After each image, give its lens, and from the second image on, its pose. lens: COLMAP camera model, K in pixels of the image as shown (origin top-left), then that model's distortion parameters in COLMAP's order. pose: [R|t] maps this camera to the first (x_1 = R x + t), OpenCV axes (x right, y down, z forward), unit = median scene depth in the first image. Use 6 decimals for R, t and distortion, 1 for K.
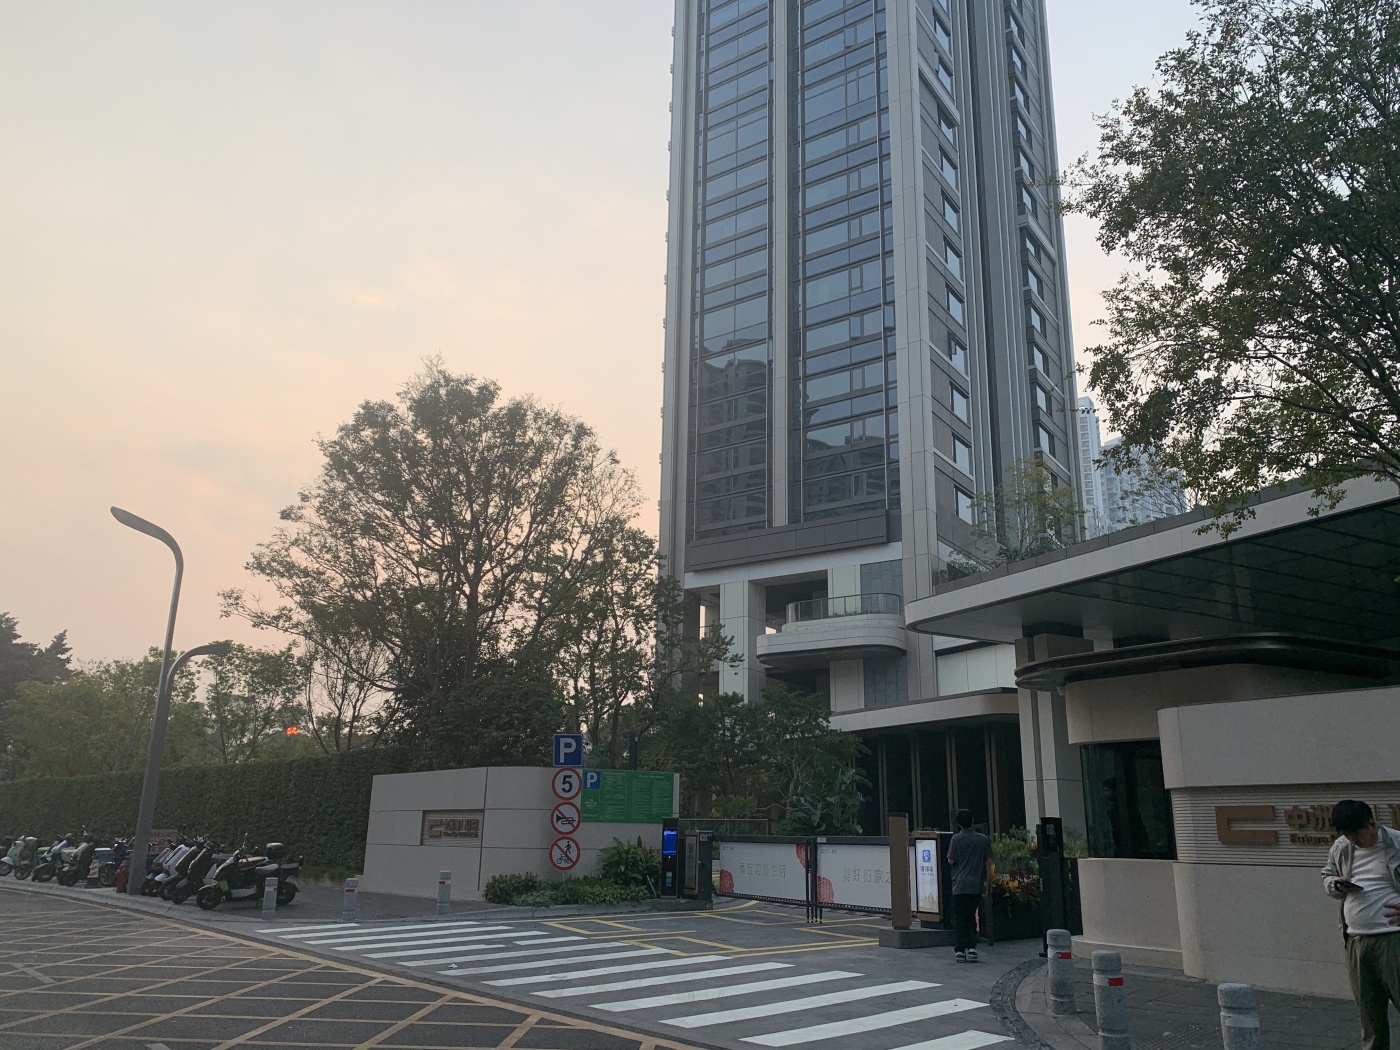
lens RADIAL K [[1061.0, 0, 743.1], [0, 1061.0, 524.4], [0, 0, 1]] dist [0.046383, -0.001055]
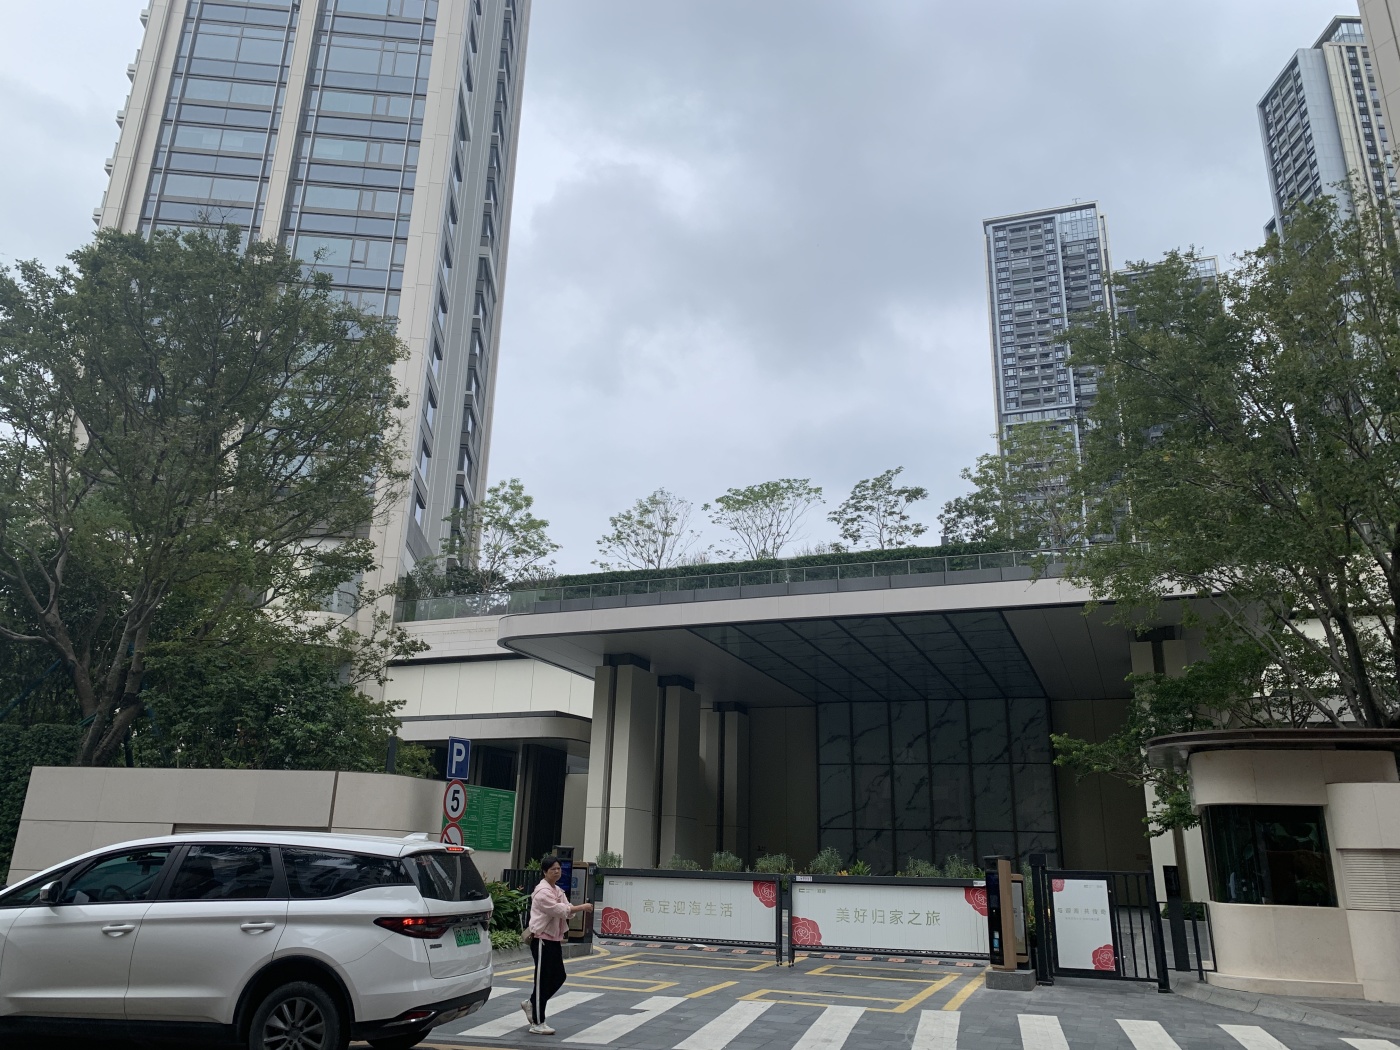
lens RADIAL K [[1037.7, 0, 699.1], [0, 1037.7, 514.8], [0, 0, 1]] dist [0.040852, -0.046321]
pose [[0.781663, 0.210223, 0.587205, -0.526755], [-0.193988, 0.976732, -0.091446, 0.070249], [-0.592766, -0.042430, 0.804256, 0.272304]]
